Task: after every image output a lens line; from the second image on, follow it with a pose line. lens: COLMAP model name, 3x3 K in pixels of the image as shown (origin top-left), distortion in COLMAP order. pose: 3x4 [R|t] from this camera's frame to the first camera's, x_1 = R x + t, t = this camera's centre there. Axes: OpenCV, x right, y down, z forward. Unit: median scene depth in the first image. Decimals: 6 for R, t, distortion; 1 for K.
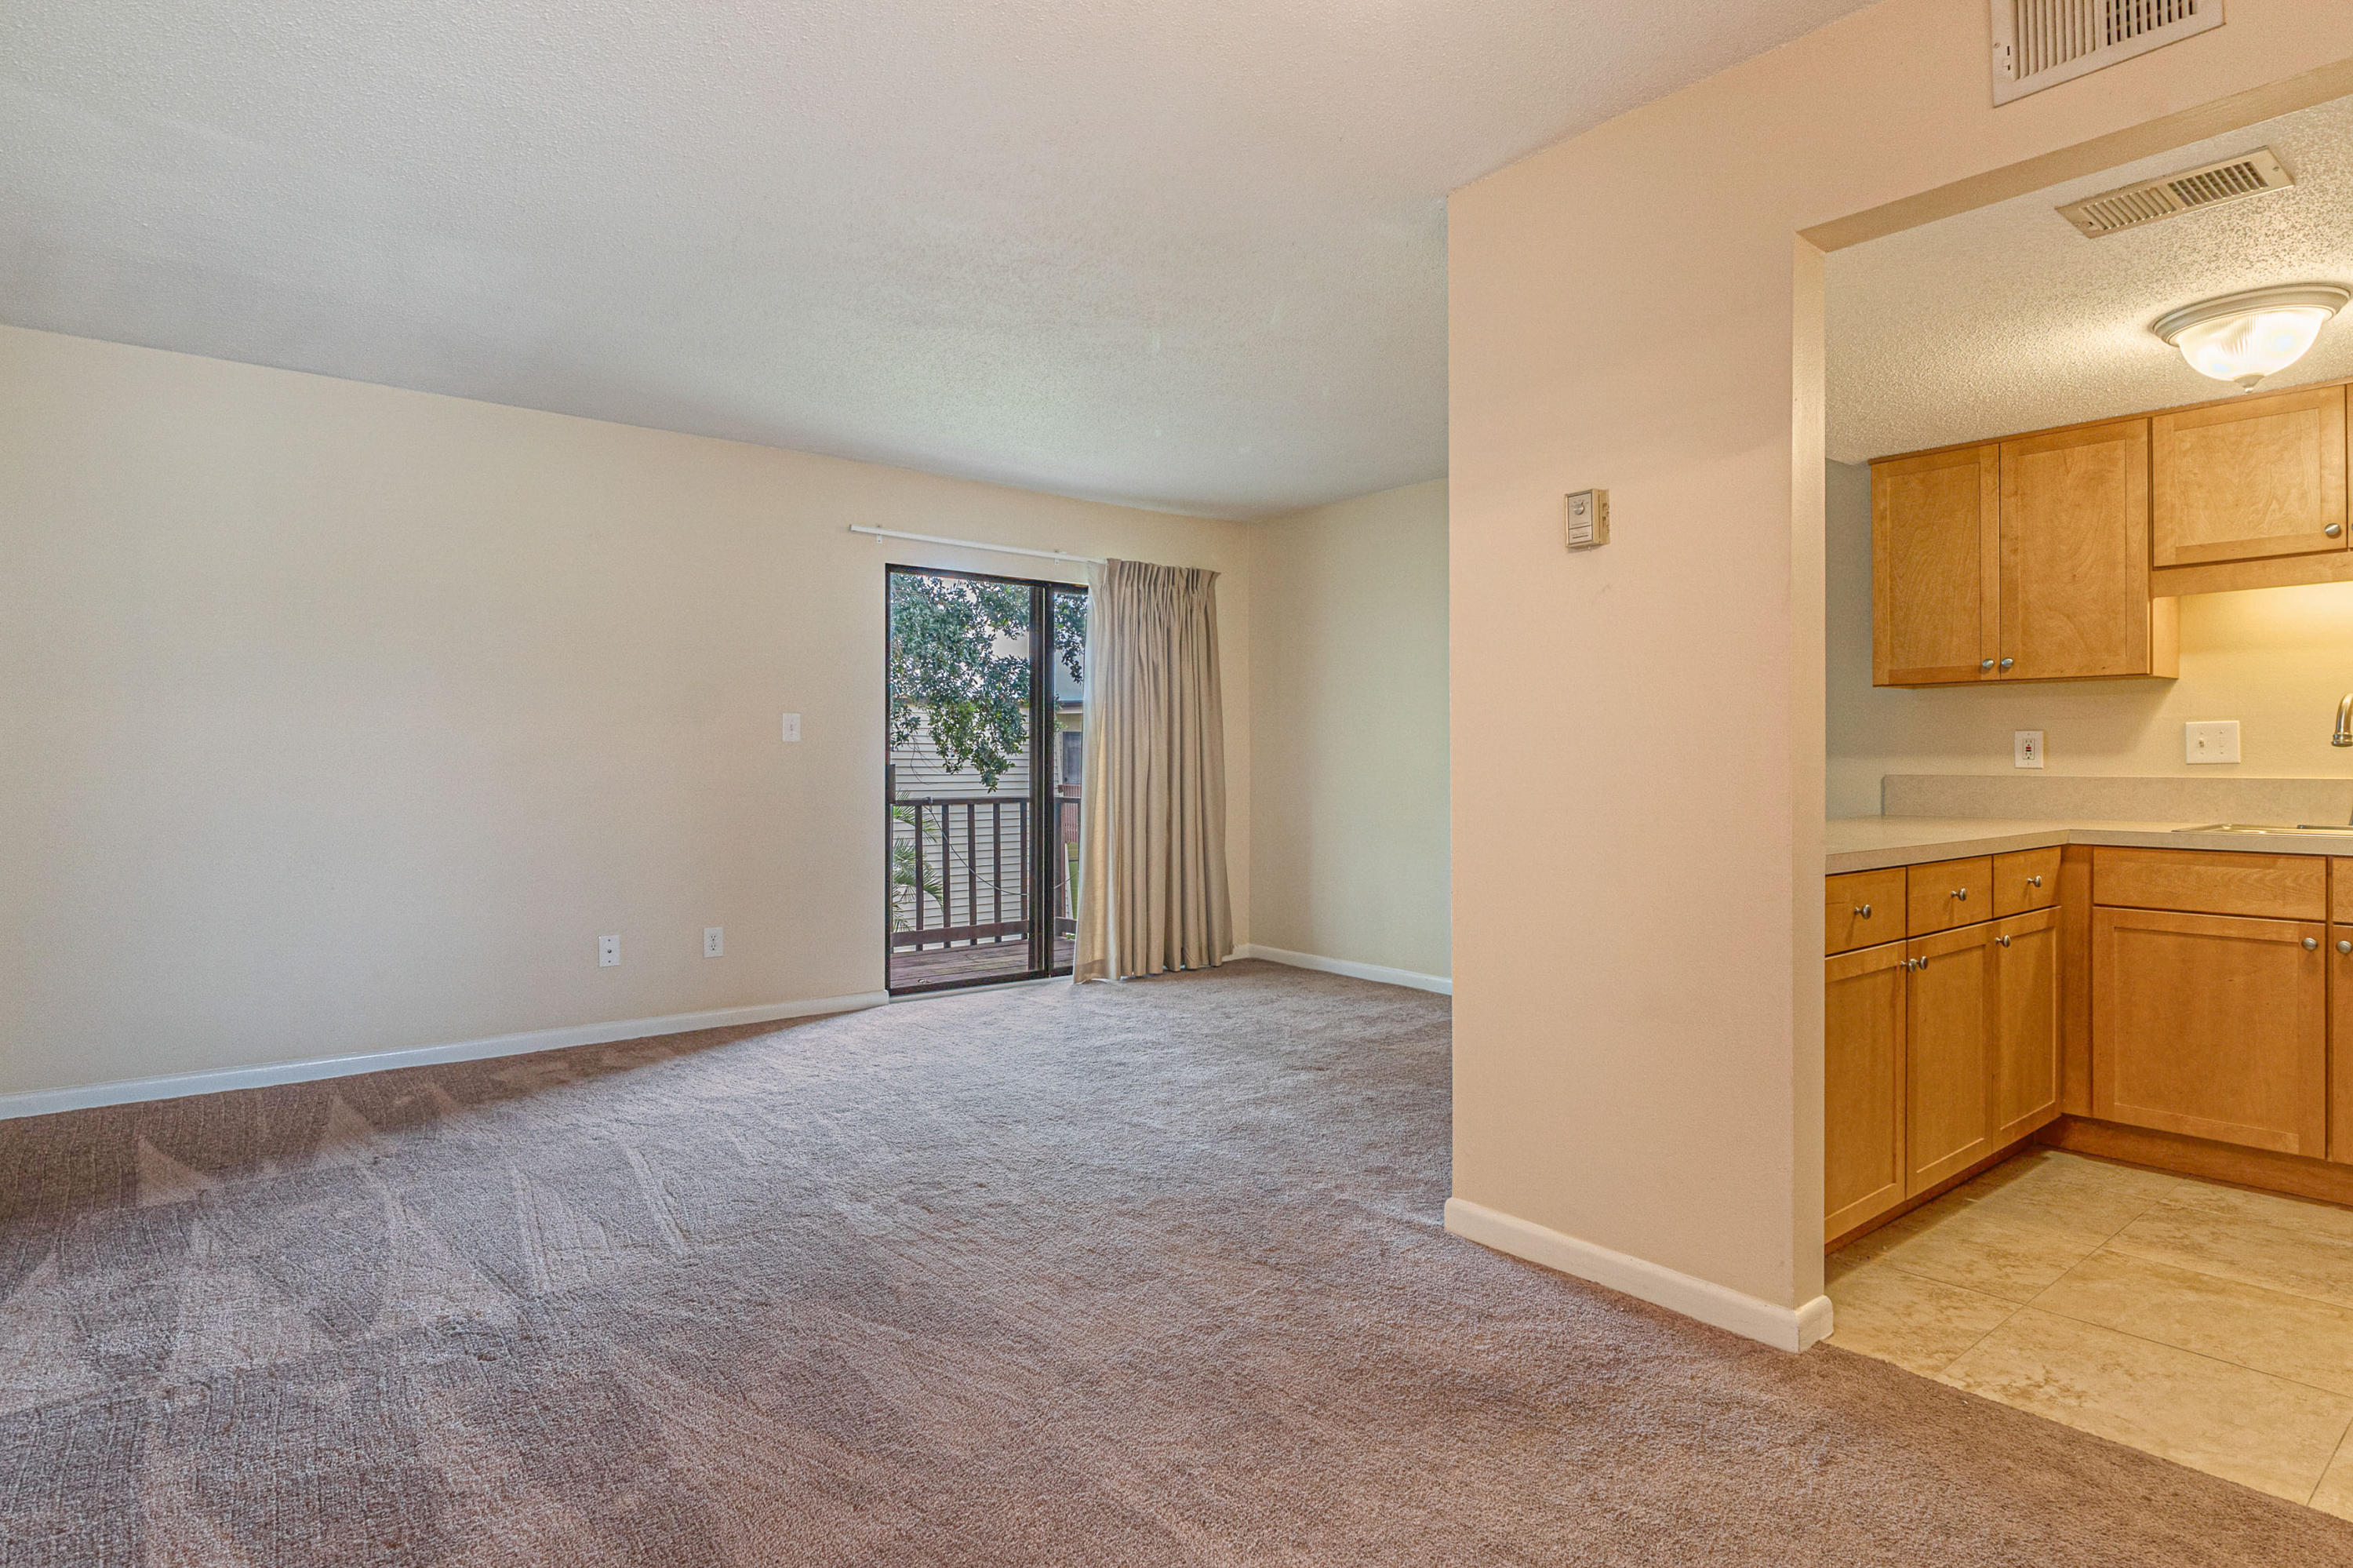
lens RADIAL K [[1274.8, 0, 1178.9], [0, 1274.8, 778.0], [0, 0, 1]] dist [0.000326, -0.000156]
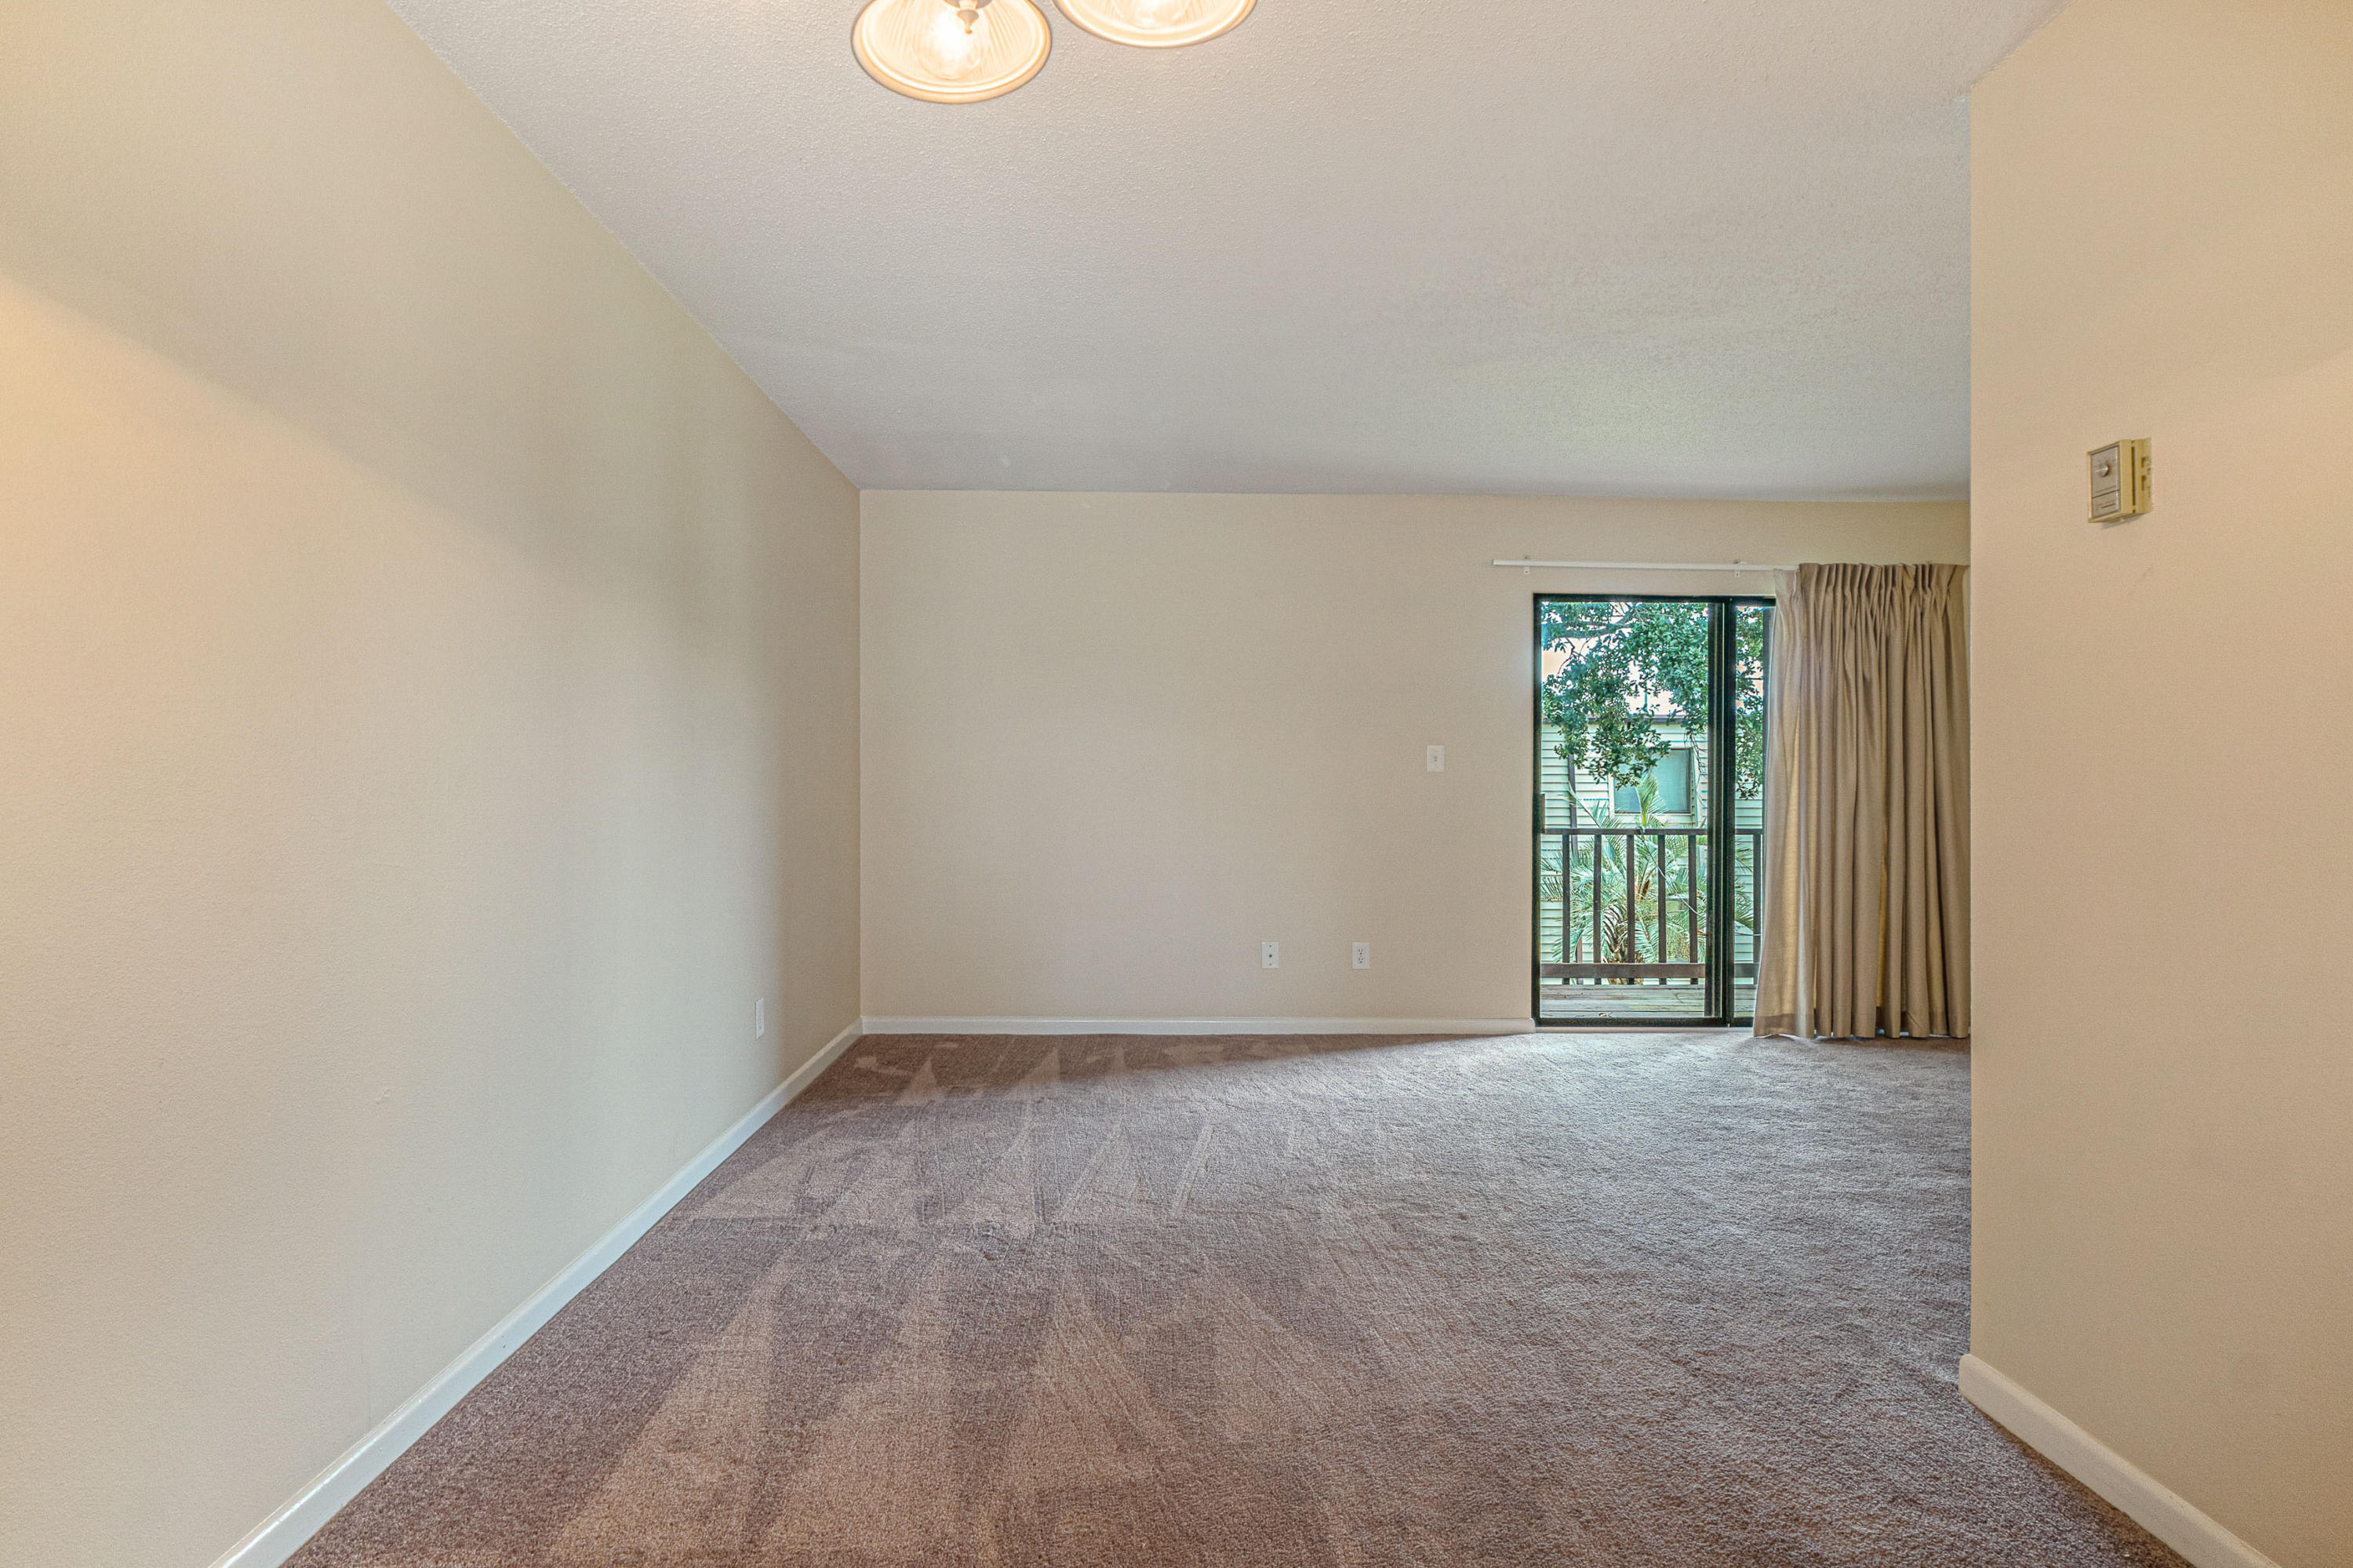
lens RADIAL K [[1274.8, 0, 1190.6], [0, 1274.8, 802.1], [0, 0, 1]] dist [0.000326, -0.000156]
pose [[0.794315, 0.013430, -0.607358, 0.246357], [-0.012241, 0.999906, 0.006101, -0.010504], [0.607383, 0.002589, 0.794405, 0.059849]]
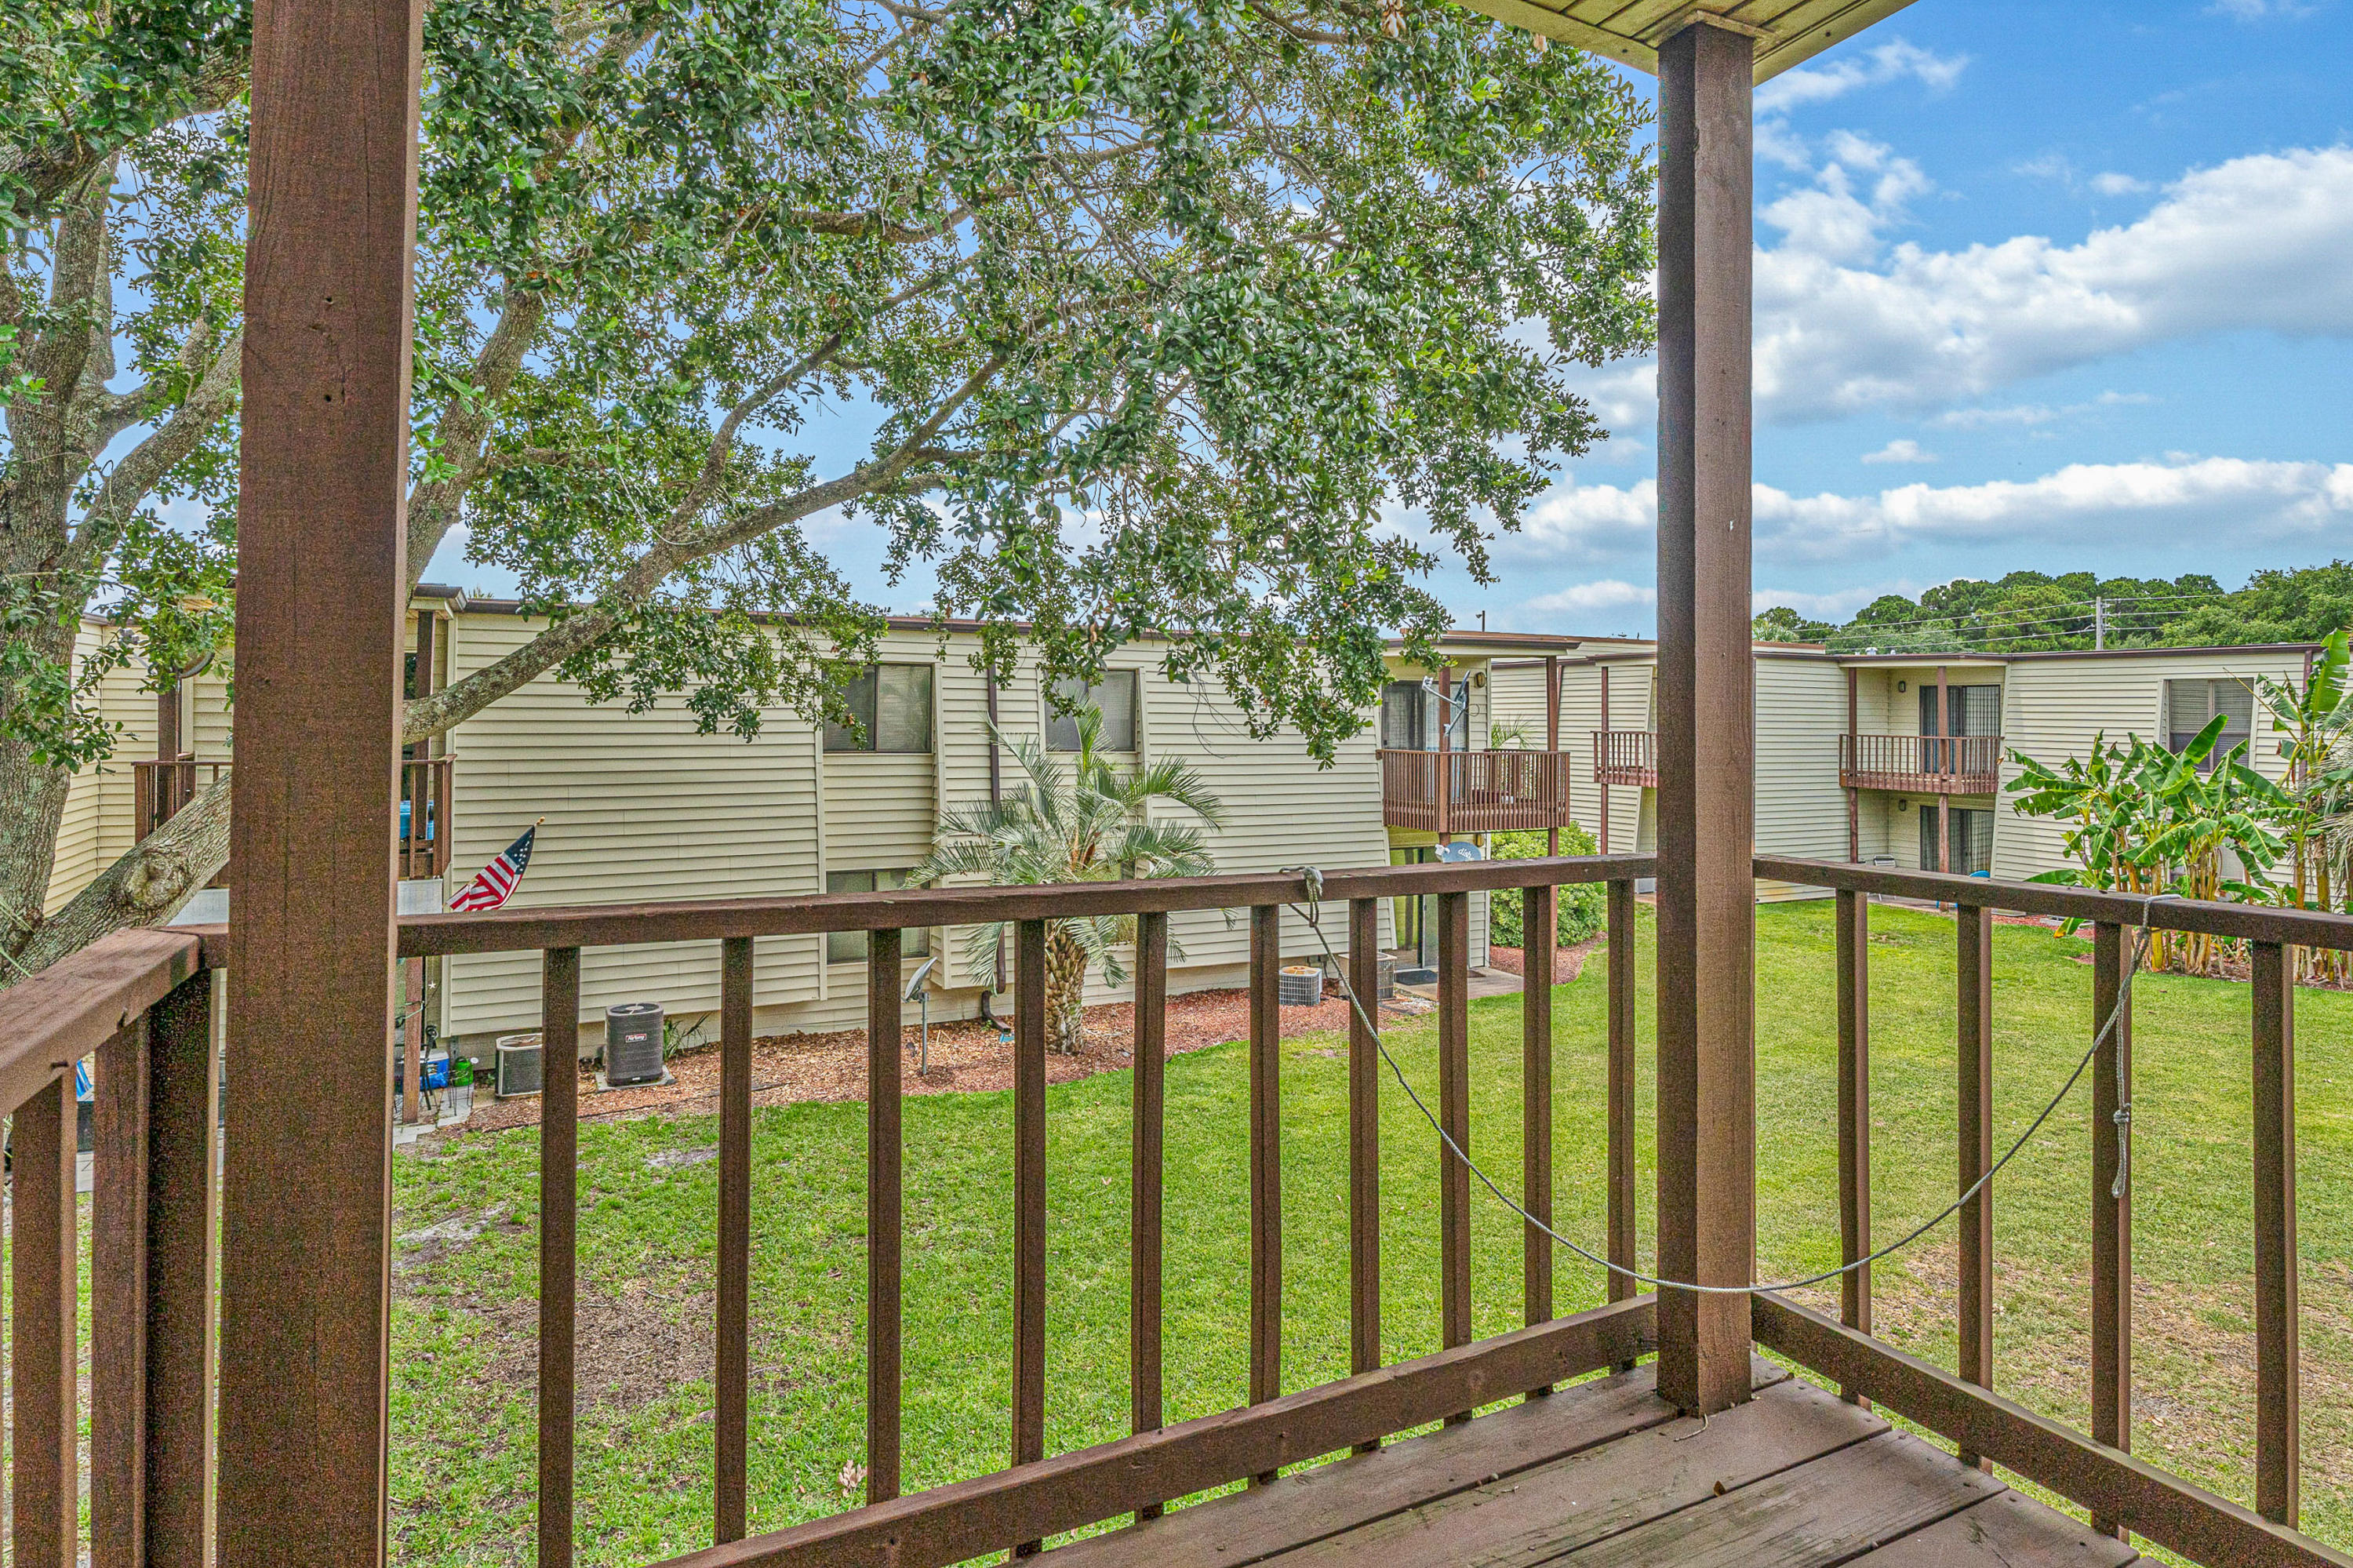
lens RADIAL K [[1274.8, 0, 1172.4], [0, 1274.8, 706.7], [0, 0, 1]] dist [0.000326, -0.000156]
pose [[0.976937, 0.007534, -0.213396, -0.348271], [-0.011857, 0.999749, -0.018989, -0.025572], [0.213199, 0.021081, 0.976781, 1.547157]]
